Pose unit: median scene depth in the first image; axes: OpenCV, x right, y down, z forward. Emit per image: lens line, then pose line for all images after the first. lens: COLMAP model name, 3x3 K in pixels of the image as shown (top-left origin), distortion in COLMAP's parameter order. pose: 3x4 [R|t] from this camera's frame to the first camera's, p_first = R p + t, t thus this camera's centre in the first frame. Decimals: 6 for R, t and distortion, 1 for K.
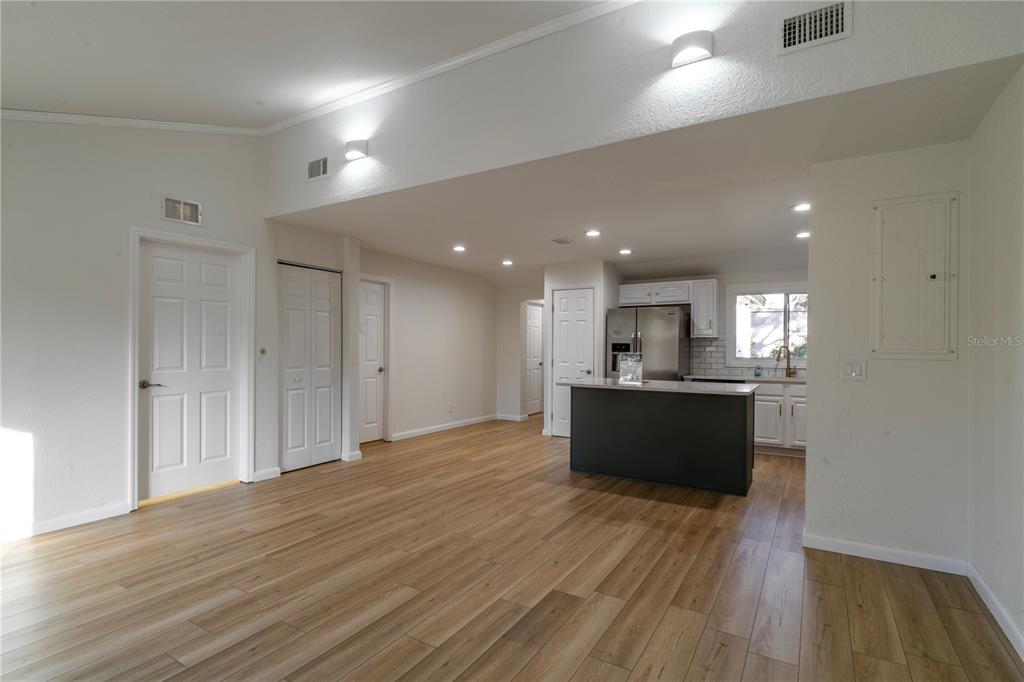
lens RADIAL K [[496.6, 0, 512.5], [0, 496.6, 344.3], [0, 0, 1]] dist [0.003442, -0.000666]
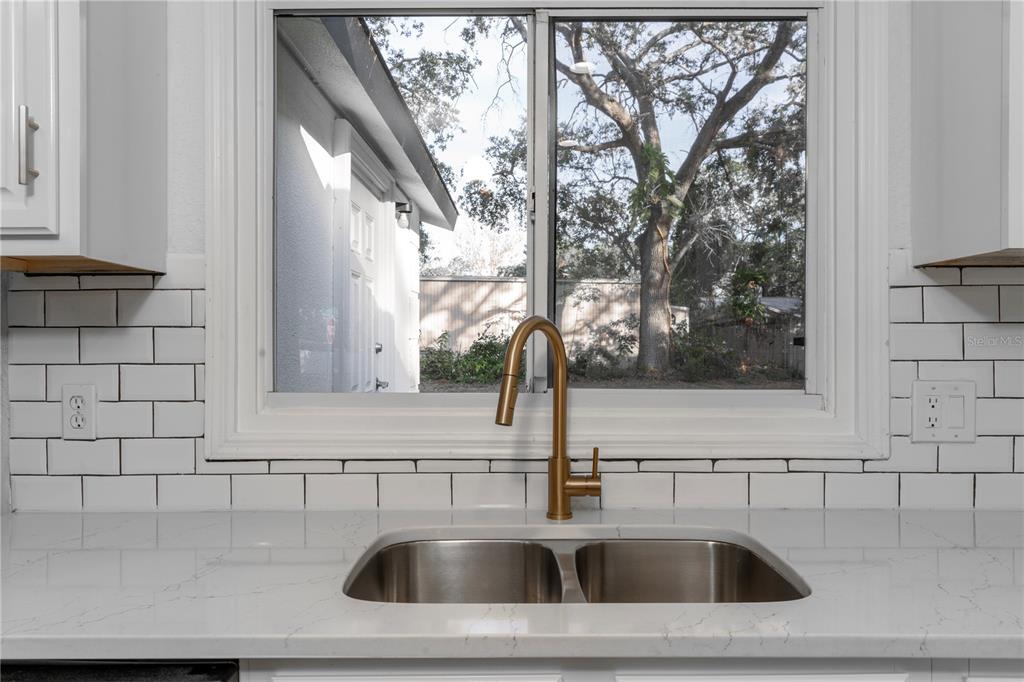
lens RADIAL K [[708.0, 0, 512.3], [0, 708.0, 340.2], [0, 0, 1]] dist [0.000021, 0.000002]
pose [[0.856651, -0.005180, 0.515870, 0.396565], [0.002280, 0.999978, 0.006254, 0.007006], [-0.515891, -0.004181, 0.856644, 0.760509]]
